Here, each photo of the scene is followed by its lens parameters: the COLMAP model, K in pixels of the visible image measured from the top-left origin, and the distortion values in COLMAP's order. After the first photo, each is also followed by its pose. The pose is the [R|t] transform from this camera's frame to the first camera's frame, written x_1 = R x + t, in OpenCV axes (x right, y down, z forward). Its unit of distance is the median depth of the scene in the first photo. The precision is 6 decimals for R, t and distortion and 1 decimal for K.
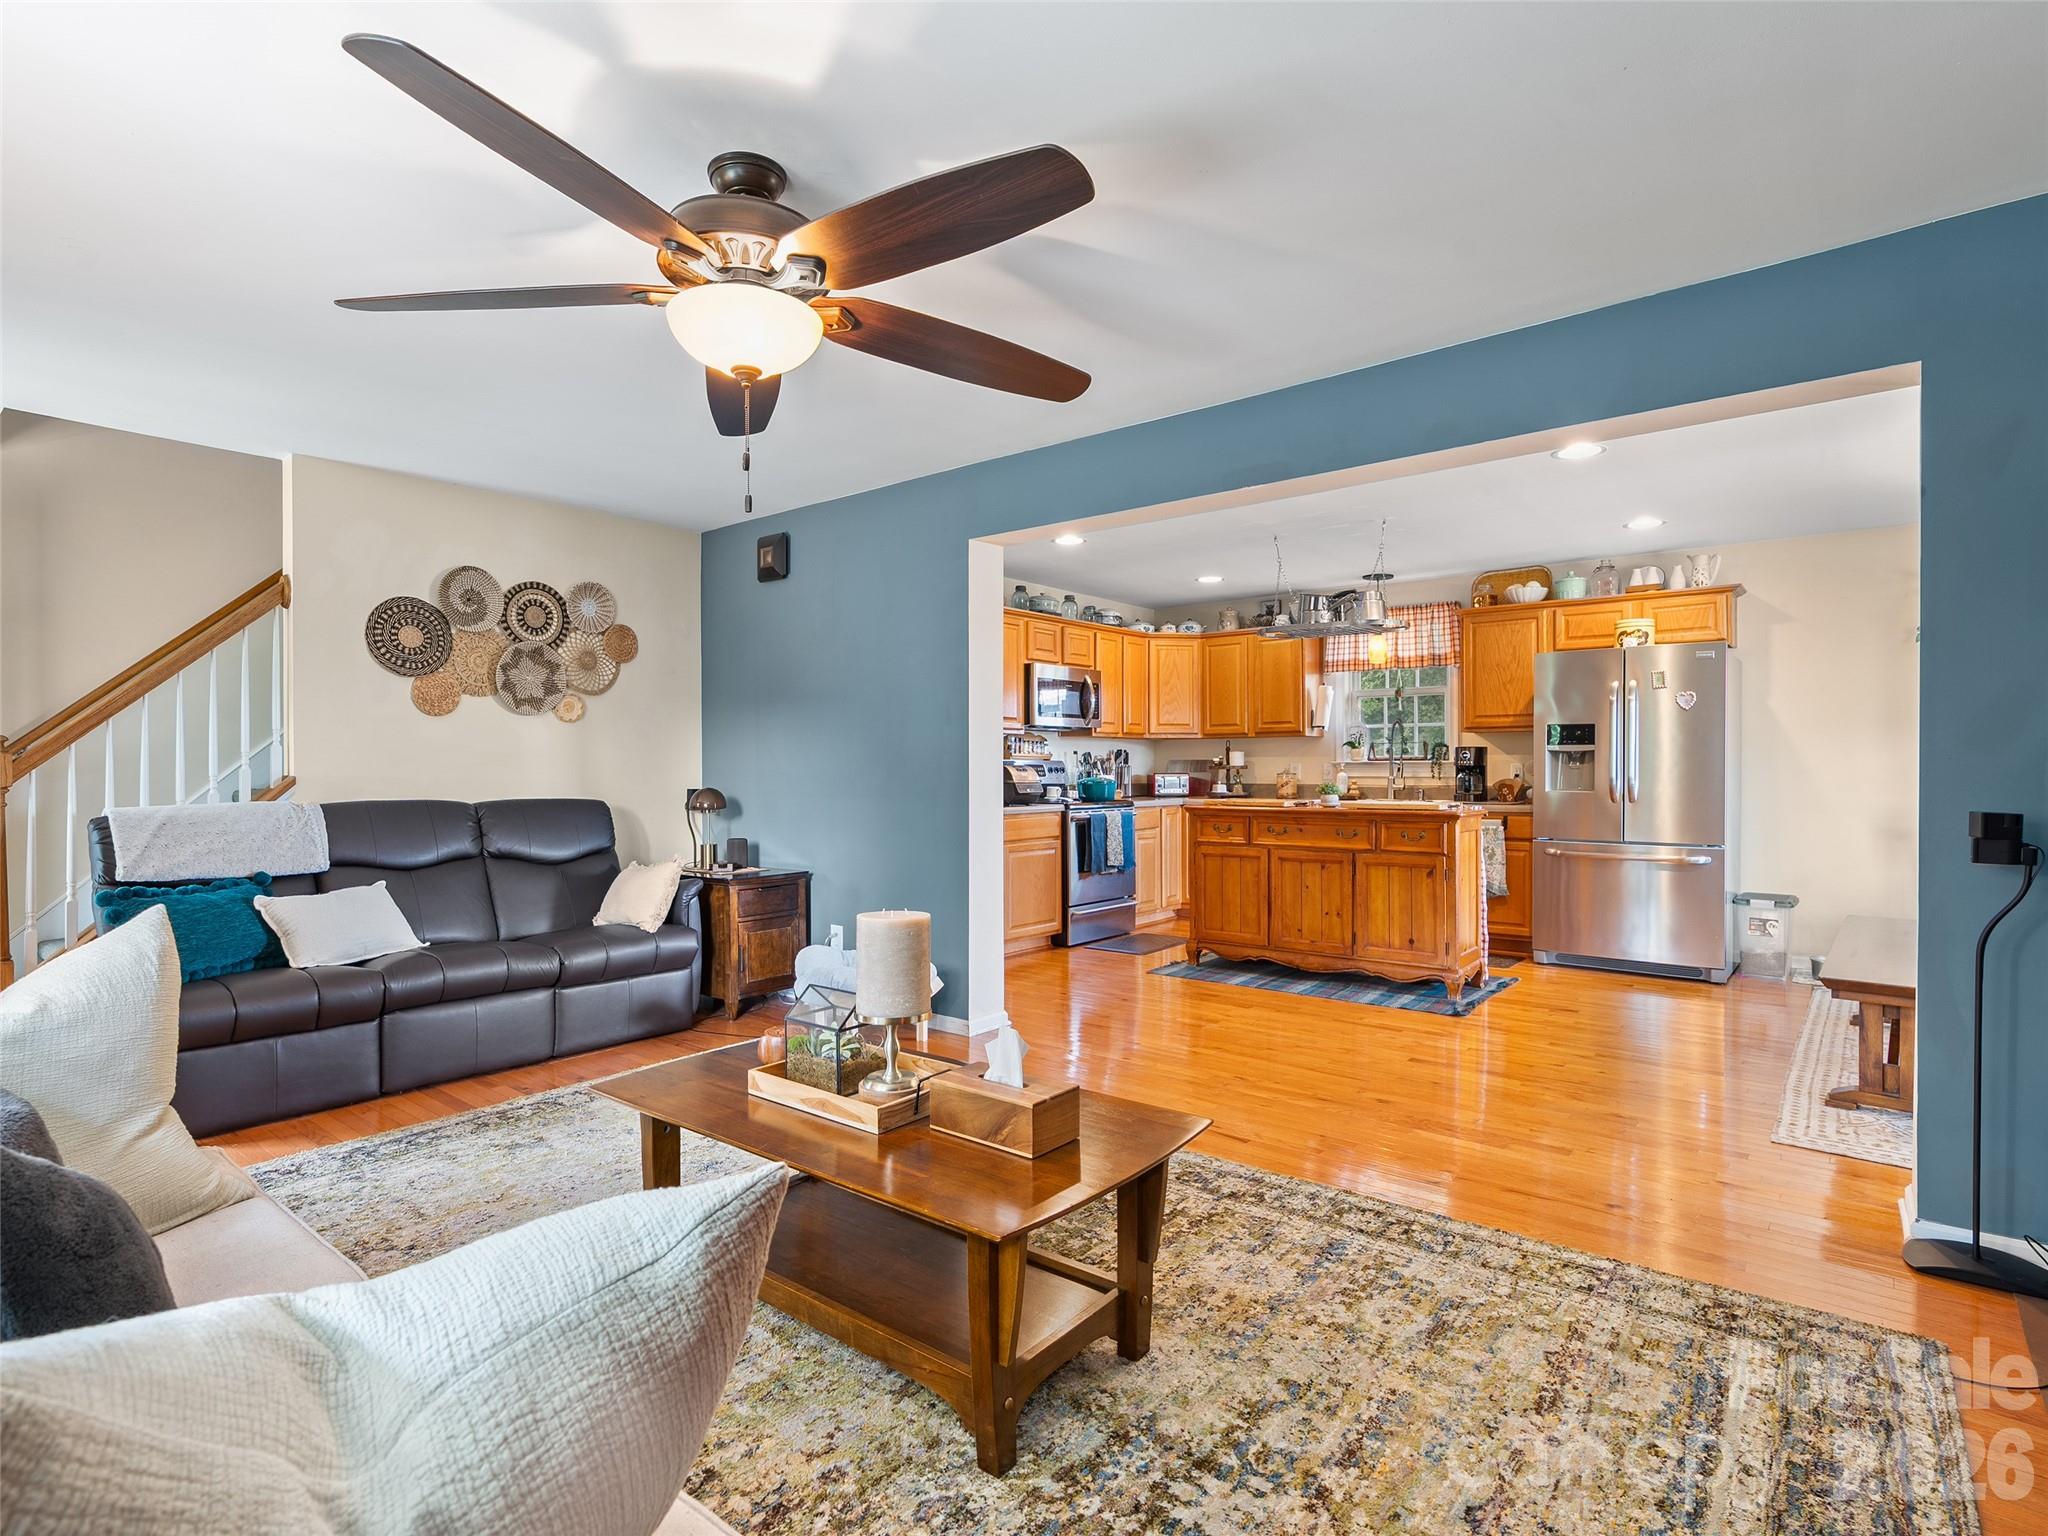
lens RADIAL K [[1032.4, 0, 1017.5], [0, 1032.4, 765.4], [0, 0, 1]] dist [-0.011762, 0.001447]
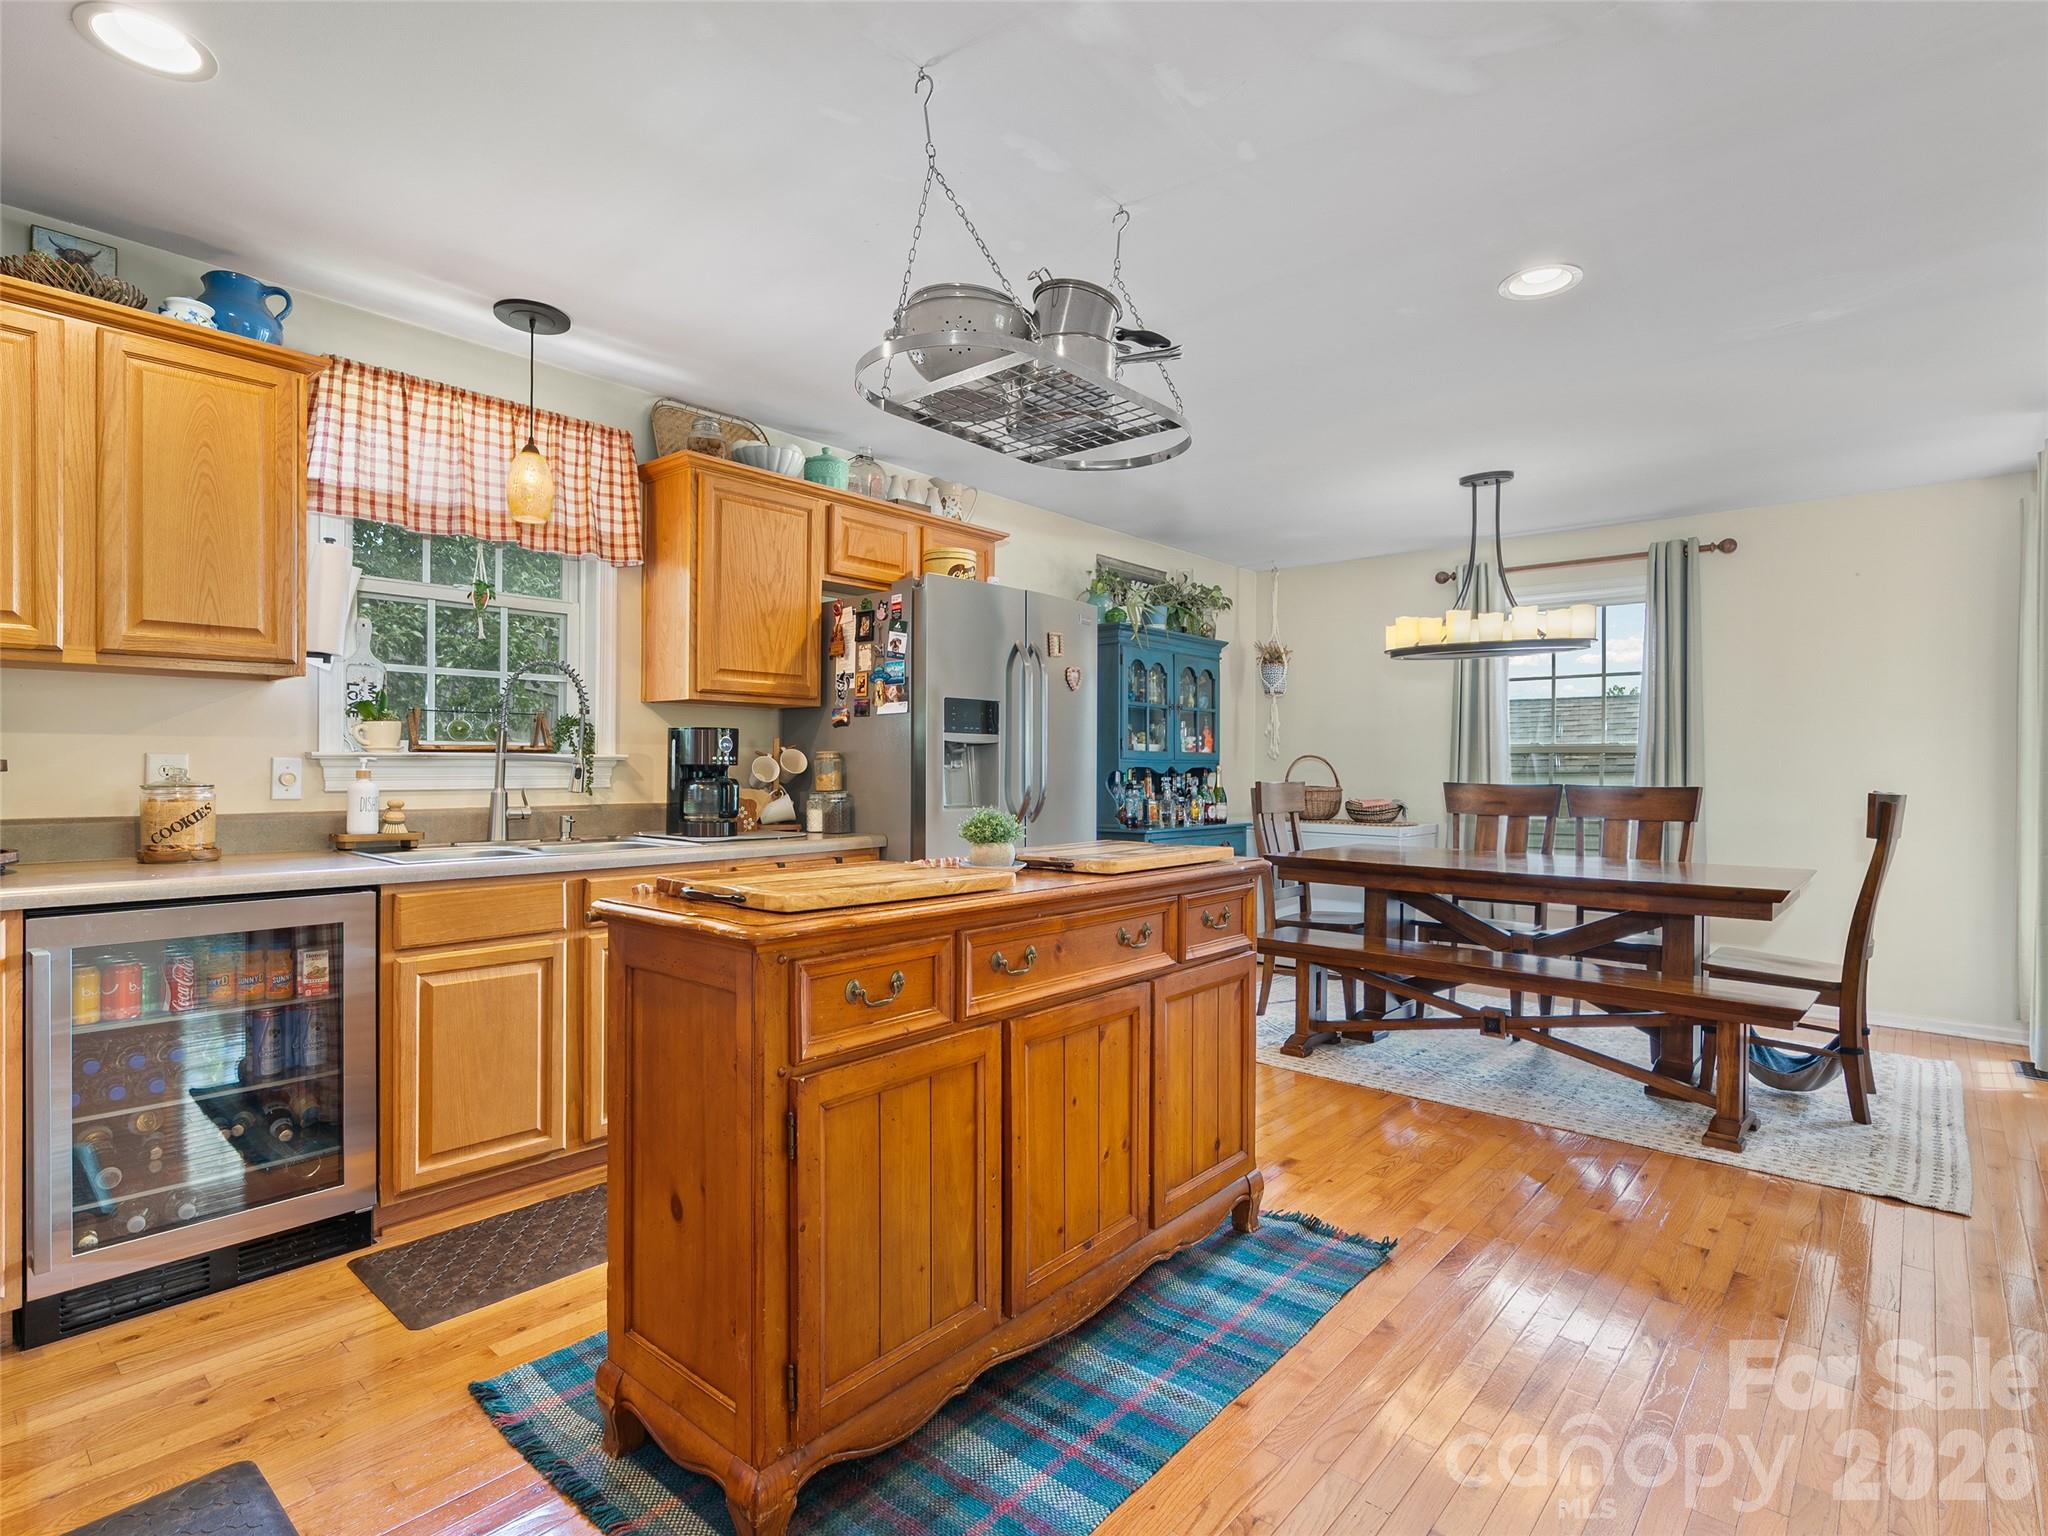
lens RADIAL K [[1032.4, 0, 1017.5], [0, 1032.4, 765.4], [0, 0, 1]] dist [-0.011762, 0.001447]
pose [[0.030974, 0.004264, 0.999511, -0.076975], [-0.008317, 0.999957, -0.004009, 0.001386], [-0.999486, -0.008189, 0.031008, 0.945727]]
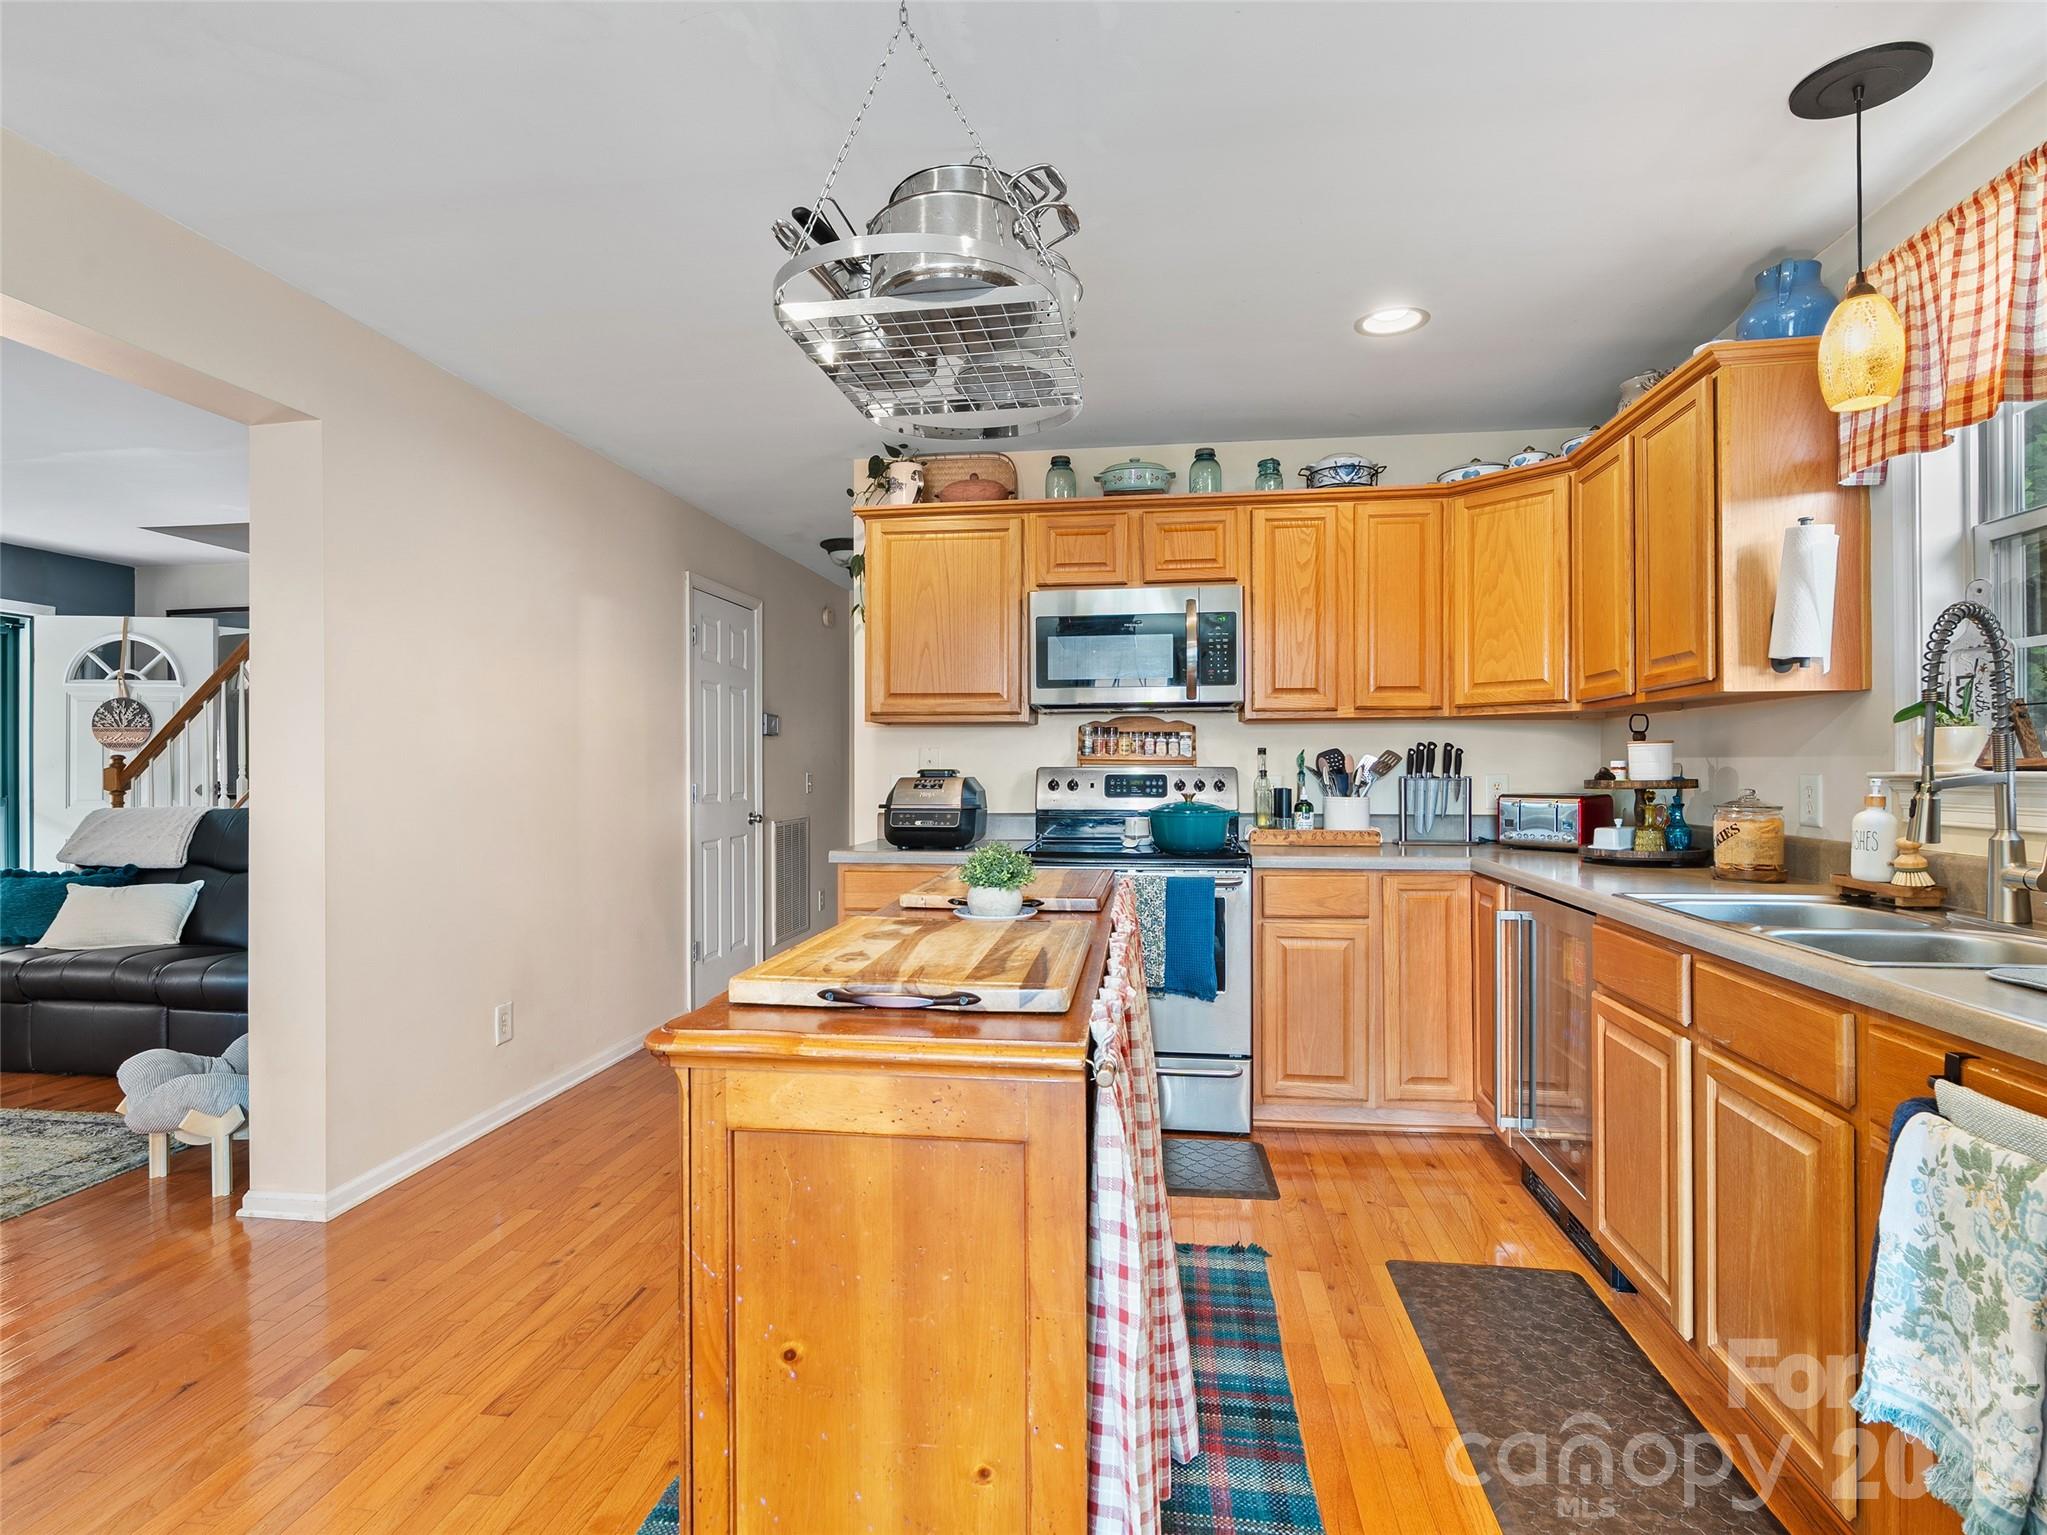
lens RADIAL K [[1031.9, 0, 1017.0], [0, 1031.9, 764.9], [0, 0, 1]] dist [-0.011762, 0.001447]
pose [[0.524670, -0.000094, -0.851306, 0.552721], [0.003199, 0.999993, 0.001861, -0.008912], [0.851300, -0.003700, 0.524667, 0.811095]]
